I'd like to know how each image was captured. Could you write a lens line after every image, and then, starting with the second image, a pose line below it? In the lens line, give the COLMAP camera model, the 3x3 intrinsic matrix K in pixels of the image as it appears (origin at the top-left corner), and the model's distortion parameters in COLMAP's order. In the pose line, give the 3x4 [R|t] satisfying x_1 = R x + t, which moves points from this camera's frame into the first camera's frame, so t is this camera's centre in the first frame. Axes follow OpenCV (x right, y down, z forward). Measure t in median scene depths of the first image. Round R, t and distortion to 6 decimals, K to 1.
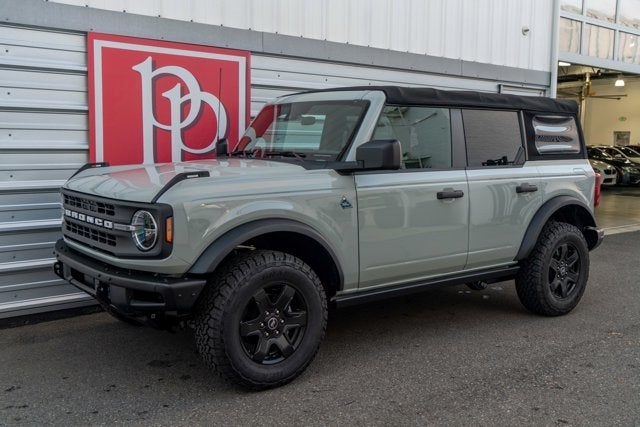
lens RADIAL K [[653.1, 0, 320.0], [0, 653.1, 213.5], [0, 0, 1]] dist [0.006315, 0.010646]
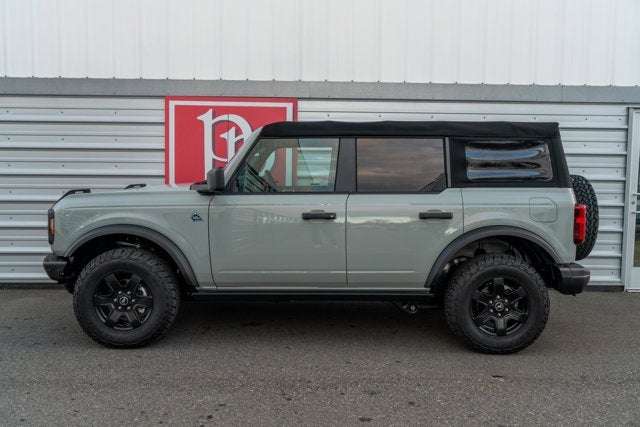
lens RADIAL K [[560.0, 0, 320.0], [0, 560.0, 213.5], [0, 0, 1]] dist [0.001144, 0.007710]
pose [[0.795687, 0.041846, -0.604261, 0.781566], [-0.064814, 0.997765, -0.016250, -0.017873], [0.602231, 0.052094, 0.796621, 0.247365]]
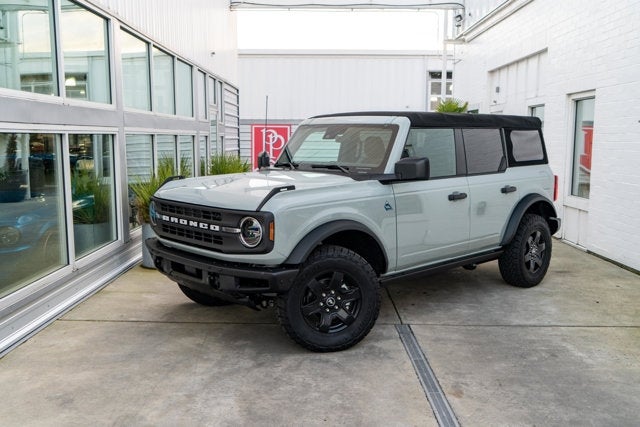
lens RADIAL K [[596.4, 0, 320.0], [0, 596.4, 213.5], [0, 0, 1]] dist [-0.021361, -0.006567]
pose [[0.995834, -0.021890, 0.088517, -0.177376], [0.020170, 0.999591, 0.020279, -0.024818], [-0.088925, -0.018409, 0.995868, -0.147135]]
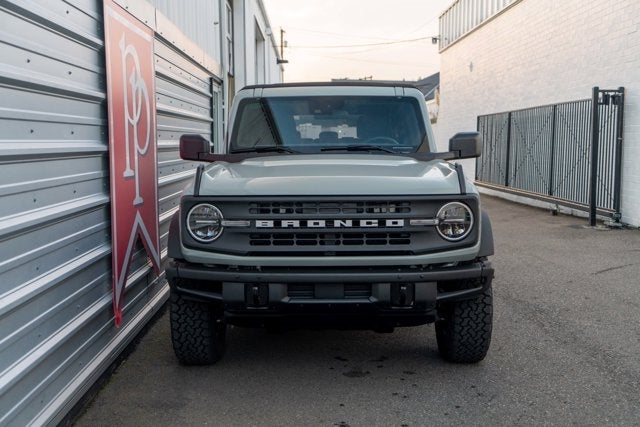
lens RADIAL K [[775.4, 0, 320.0], [0, 775.4, 213.5], [0, 0, 1]] dist [0.005958, 0.015129]
pose [[0.636715, -0.091436, 0.765658, -1.009647], [0.101894, 0.994214, 0.033996, -0.037279], [-0.764337, 0.056371, 0.642348, 0.287164]]
